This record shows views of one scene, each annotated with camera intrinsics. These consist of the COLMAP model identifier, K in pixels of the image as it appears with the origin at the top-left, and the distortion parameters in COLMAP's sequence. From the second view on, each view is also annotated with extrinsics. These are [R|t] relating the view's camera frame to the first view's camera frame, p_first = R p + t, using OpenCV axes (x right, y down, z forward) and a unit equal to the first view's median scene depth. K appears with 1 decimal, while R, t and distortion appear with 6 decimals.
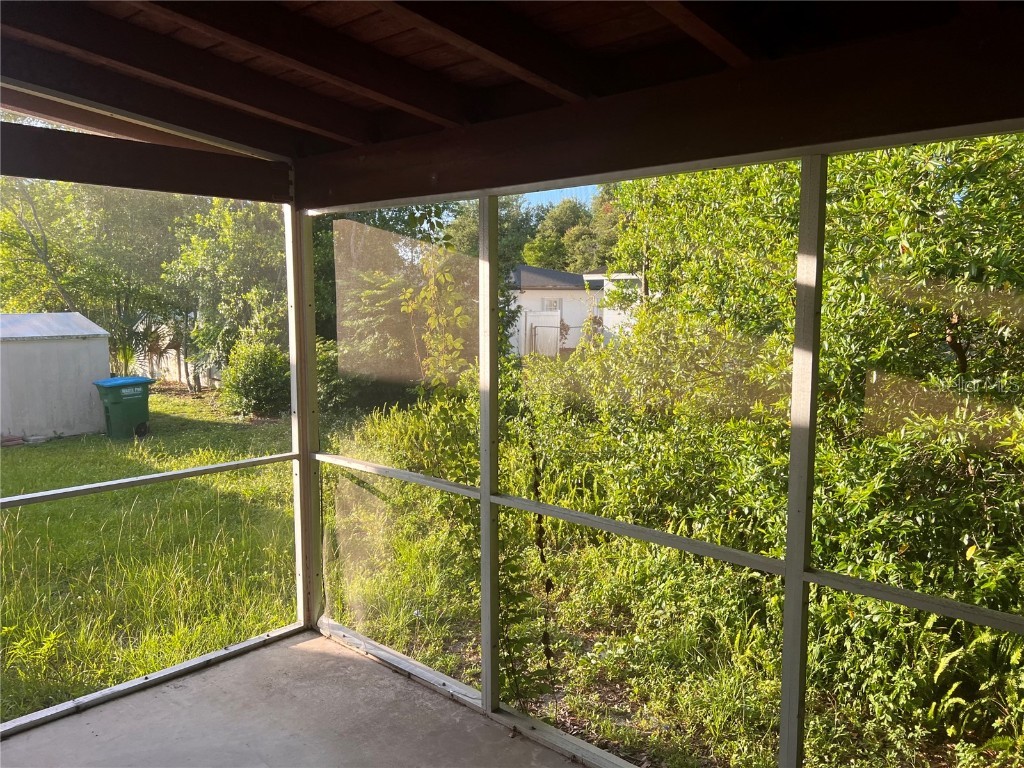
lens RADIAL K [[756.3, 0, 508.4], [0, 756.3, 386.2], [0, 0, 1]] dist [0.009468, -0.007272]
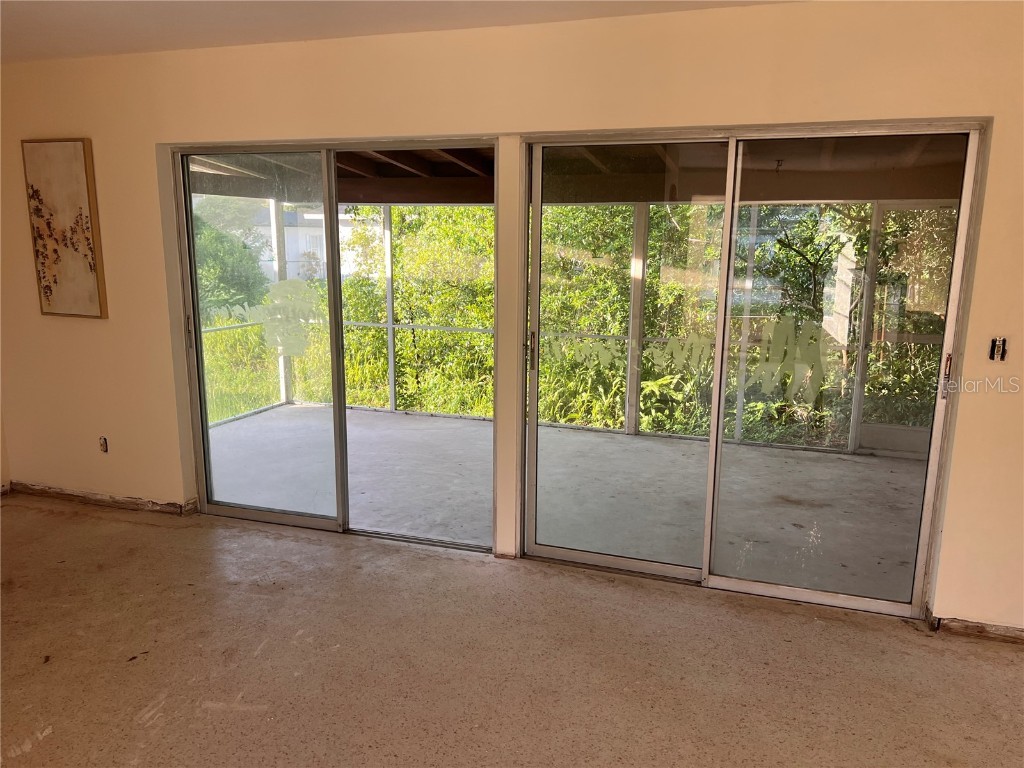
lens RADIAL K [[756.3, 0, 514.9], [0, 756.3, 393.5], [0, 0, 1]] dist [0.009468, -0.007272]
pose [[0.916527, -0.071593, 0.393513, -0.433107], [0.034998, 0.994431, 0.099407, 0.089421], [-0.398439, -0.077337, 0.913929, -0.998007]]
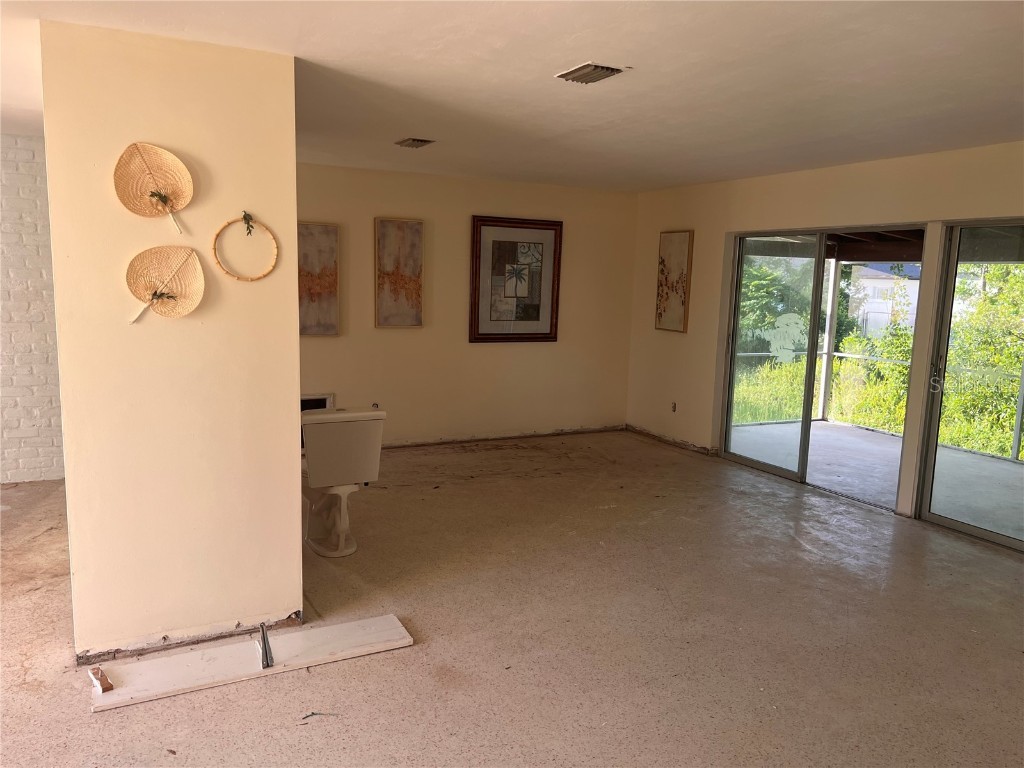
lens RADIAL K [[756.3, 0, 510.0], [0, 756.3, 388.4], [0, 0, 1]] dist [0.009468, -0.007272]
pose [[0.930082, 0.075317, -0.359548, -0.285700], [-0.065144, 0.997060, 0.040346, 0.148141], [0.361530, -0.014103, 0.932254, -1.550892]]
